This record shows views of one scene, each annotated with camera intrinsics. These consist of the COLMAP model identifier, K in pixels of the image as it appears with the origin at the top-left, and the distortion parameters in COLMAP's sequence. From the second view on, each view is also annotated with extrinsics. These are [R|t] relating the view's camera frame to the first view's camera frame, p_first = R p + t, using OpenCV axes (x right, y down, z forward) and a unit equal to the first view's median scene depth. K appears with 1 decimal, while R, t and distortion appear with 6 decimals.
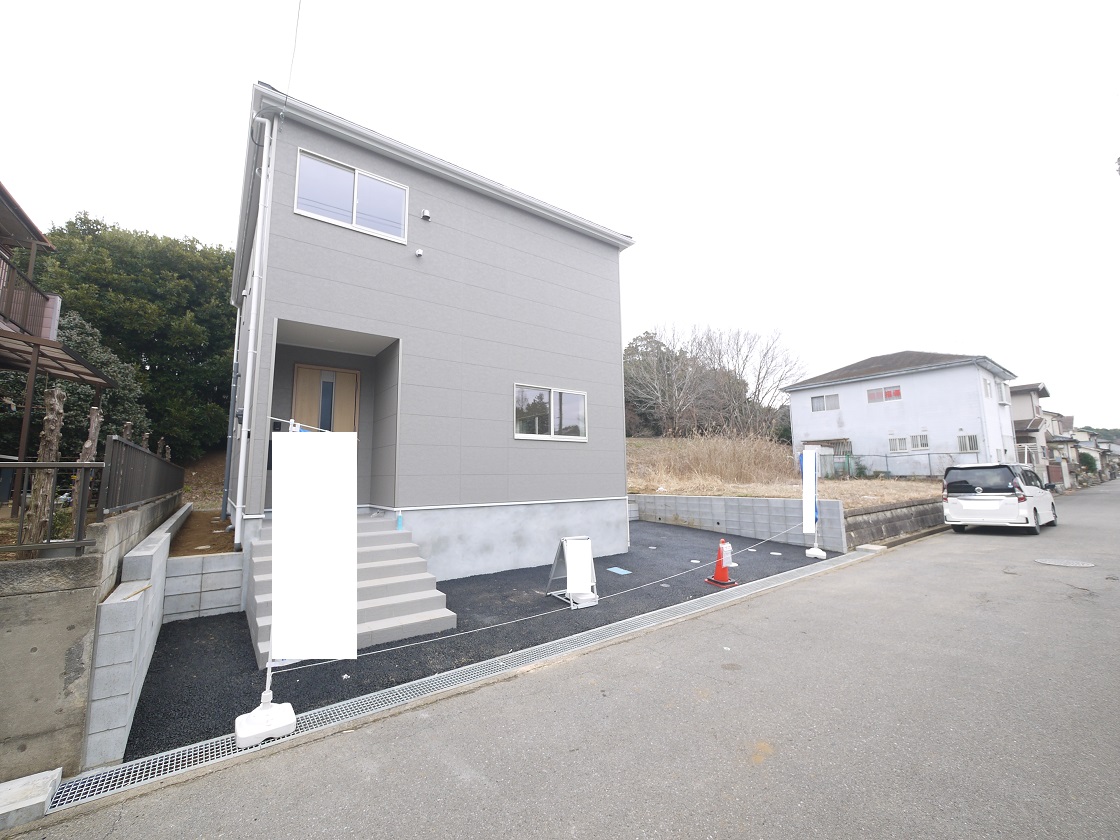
lens RADIAL K [[462.2, 0, 560.1], [0, 462.2, 417.1], [0, 0, 1]] dist [-0.006492, 0.000290]
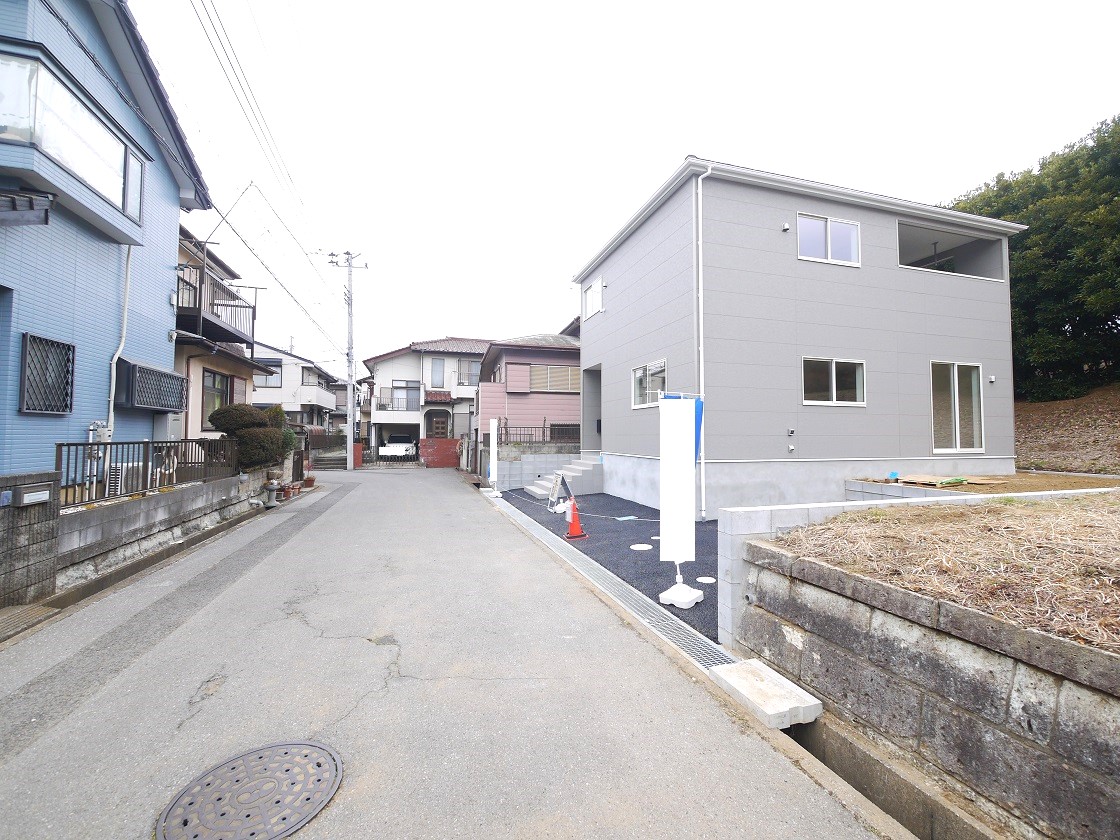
lens RADIAL K [[462.2, 0, 560.1], [0, 462.2, 417.1], [0, 0, 1]] dist [-0.006492, 0.000290]
pose [[-0.346409, -0.025972, -0.937724, 1.663155], [0.122393, 0.989821, -0.072629, 0.186955], [0.930065, -0.139930, -0.339704, 1.650225]]
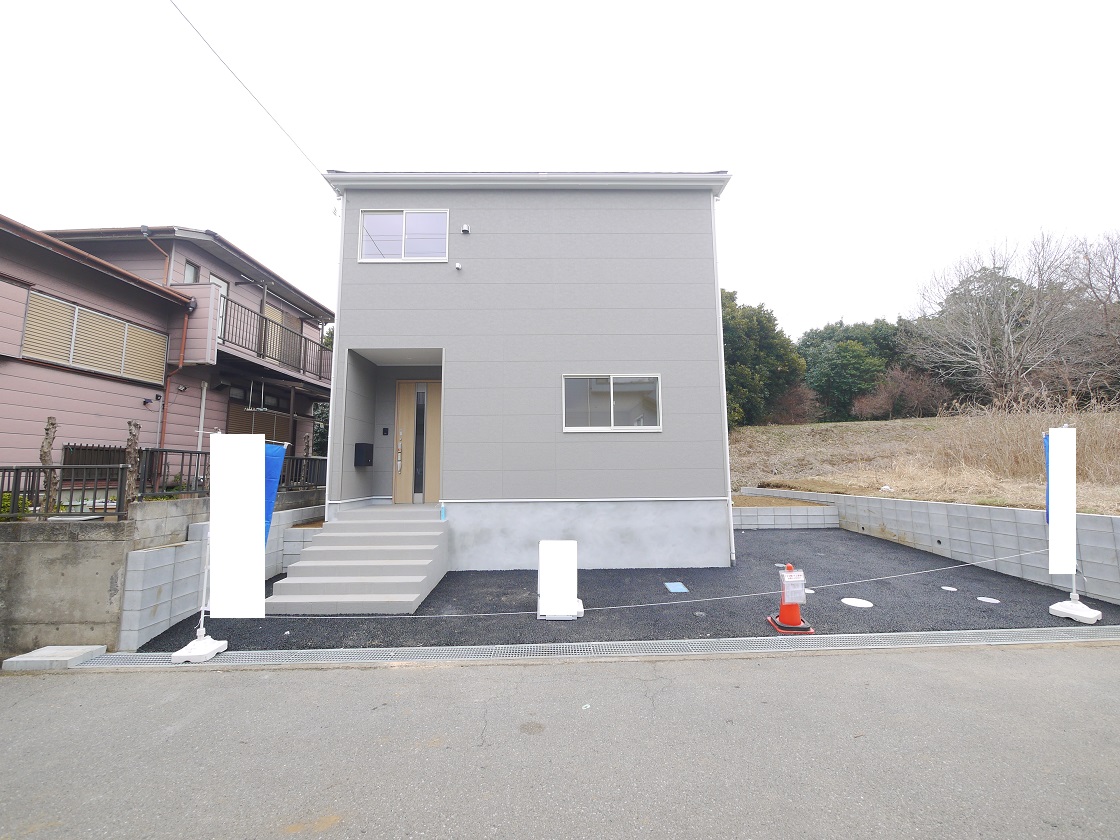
lens RADIAL K [[462.2, 0, 560.1], [0, 462.2, 417.1], [0, 0, 1]] dist [-0.006492, 0.000290]
pose [[0.808831, -0.062674, -0.584692, 0.595574], [0.073356, 0.997291, -0.005424, 0.025759], [0.583448, -0.038503, 0.811237, 0.289224]]
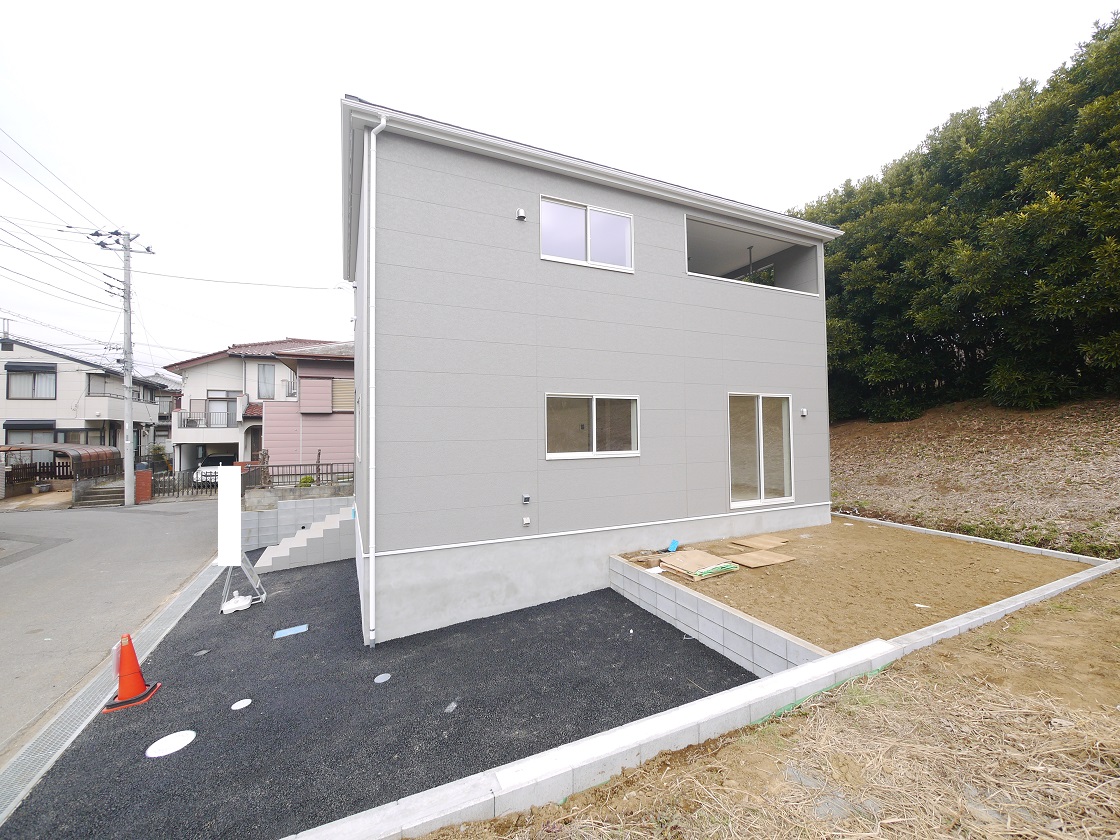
lens RADIAL K [[462.2, 0, 560.1], [0, 462.2, 417.1], [0, 0, 1]] dist [-0.006492, 0.000290]
pose [[-0.205910, -0.016126, -0.978438, 1.052070], [0.140772, 0.988976, -0.045925, 0.090454], [0.968393, -0.147193, -0.201370, 2.149490]]
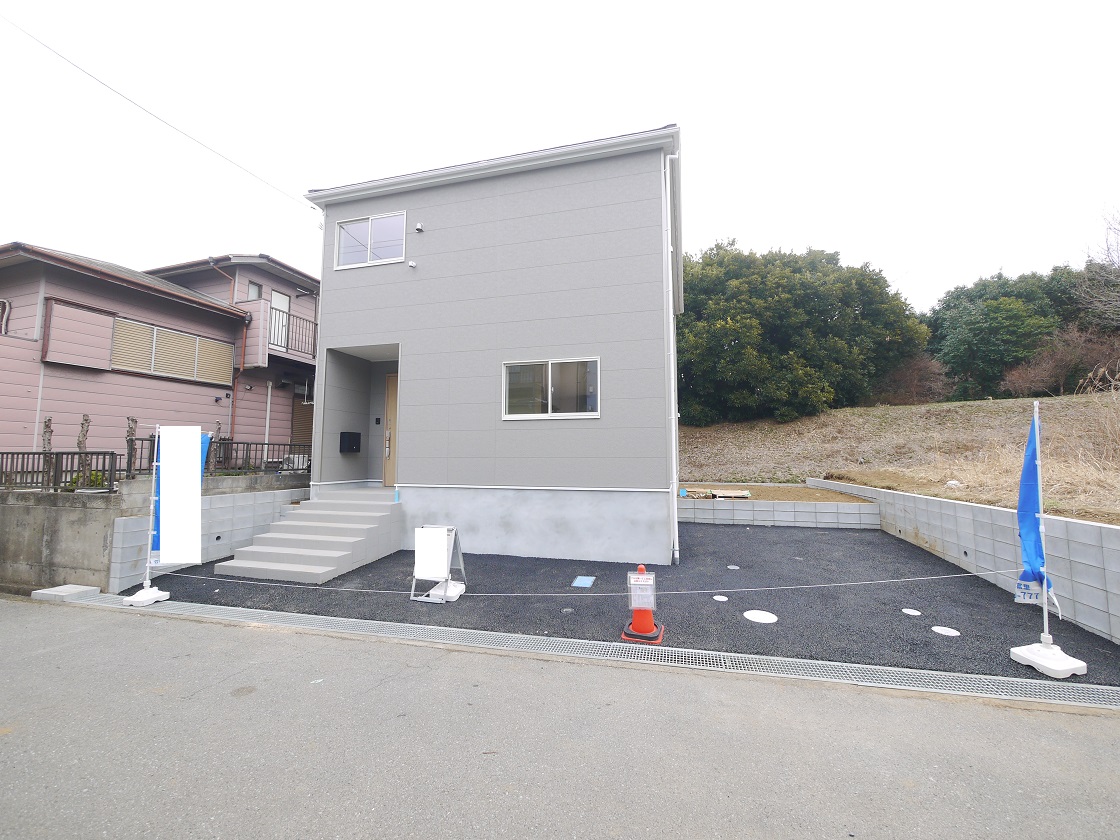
lens RADIAL K [[462.2, 0, 560.1], [0, 462.2, 417.1], [0, 0, 1]] dist [-0.006492, 0.000290]
pose [[0.615192, -0.055240, -0.786440, 0.951848], [0.092437, 0.995716, 0.002369, 0.063817], [0.782940, -0.074153, 0.617662, 0.652651]]
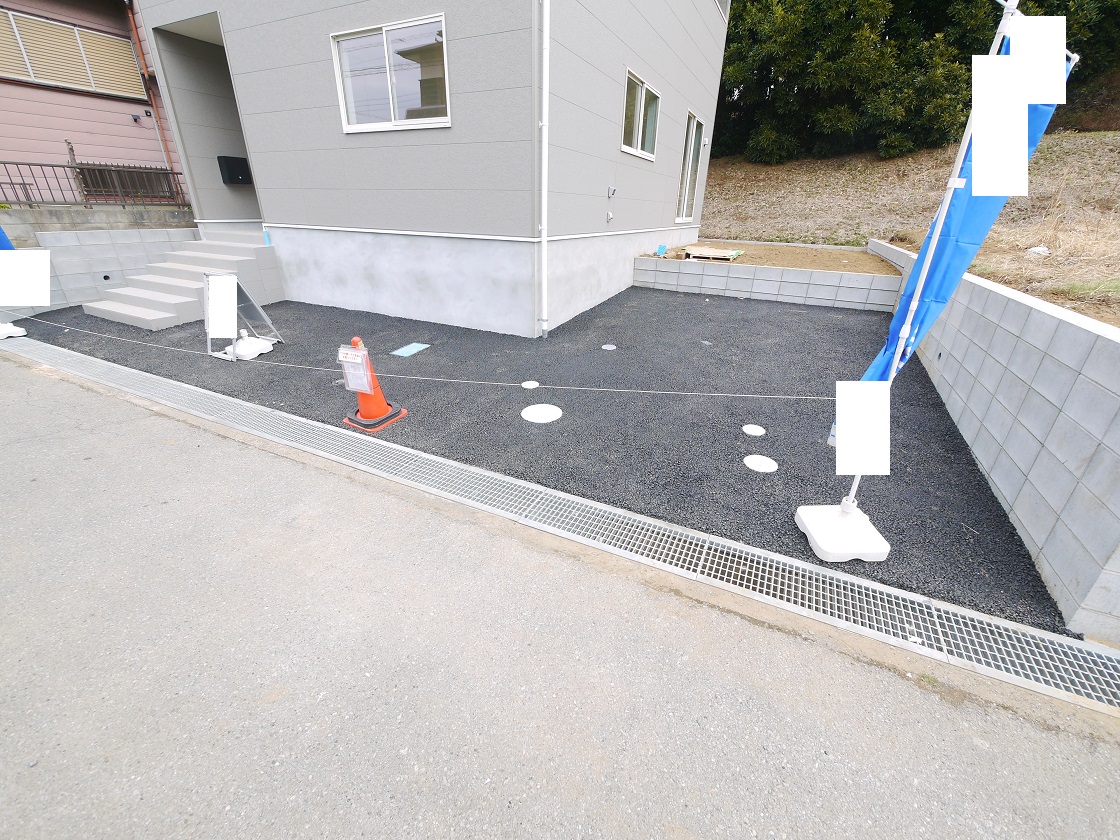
lens RADIAL K [[462.2, 0, 560.1], [0, 462.2, 417.1], [0, 0, 1]] dist [-0.006492, 0.000290]
pose [[0.441278, 0.391285, -0.807570, 1.026779], [0.085878, 0.877385, 0.472038, 0.160805], [0.893252, -0.277653, 0.353568, 1.203727]]
